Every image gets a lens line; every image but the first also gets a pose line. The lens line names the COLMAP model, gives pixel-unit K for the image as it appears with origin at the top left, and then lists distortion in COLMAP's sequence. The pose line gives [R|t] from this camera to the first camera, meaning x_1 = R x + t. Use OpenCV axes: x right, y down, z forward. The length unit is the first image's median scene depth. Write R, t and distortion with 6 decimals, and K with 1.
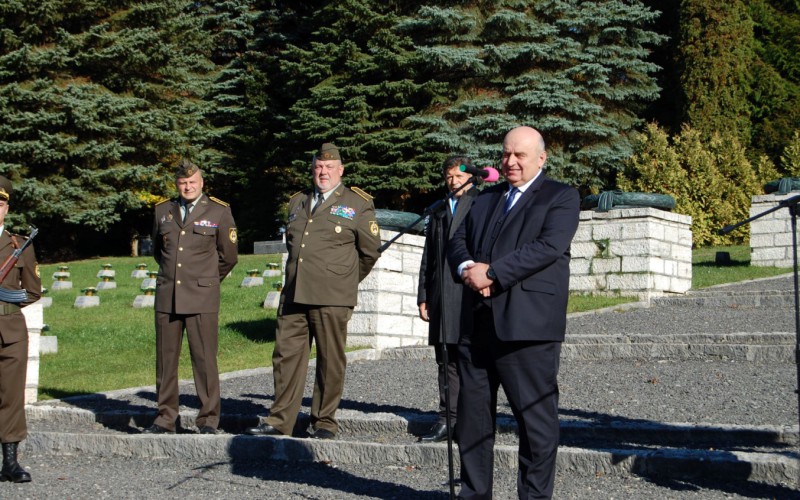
lens RADIAL K [[1949.3, 0, 400.0], [0, 1949.3, 250.0], [0, 0, 1]] dist [0.032062, -0.195700]
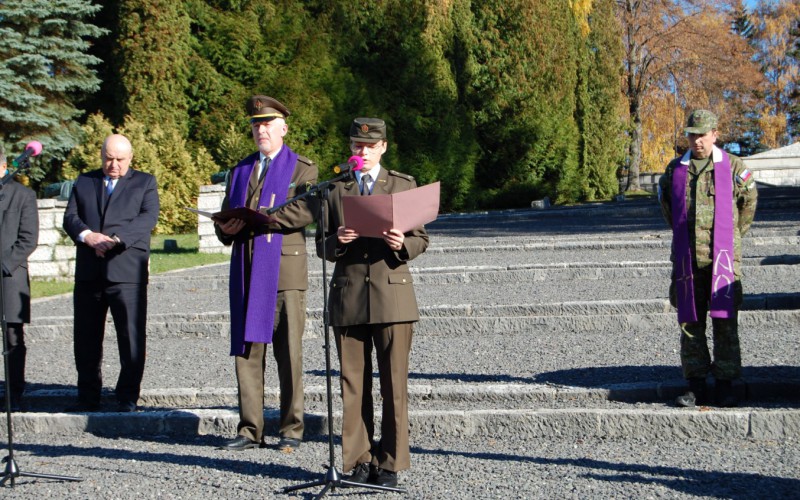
lens RADIAL K [[2052.7, 0, 400.0], [0, 2052.7, 250.0], [0, 0, 1]] dist [-0.066986, 0.470064]
pose [[0.952399, -0.002818, 0.304843, -0.047259], [0.002095, 0.999994, 0.002698, 0.003409], [-0.304849, -0.001931, 0.952399, -0.073791]]
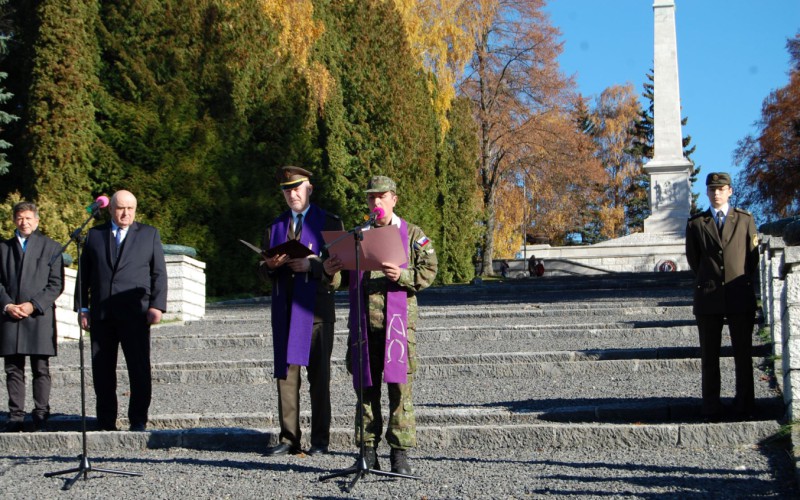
lens RADIAL K [[2052.7, 0, 400.0], [0, 2052.7, 250.0], [0, 0, 1]] dist [-0.066986, 0.470064]
pose [[0.917012, 0.022166, 0.398243, -0.130563], [-0.003304, 0.998843, -0.047987, 0.021427], [-0.398846, 0.042689, 0.916024, -0.148057]]
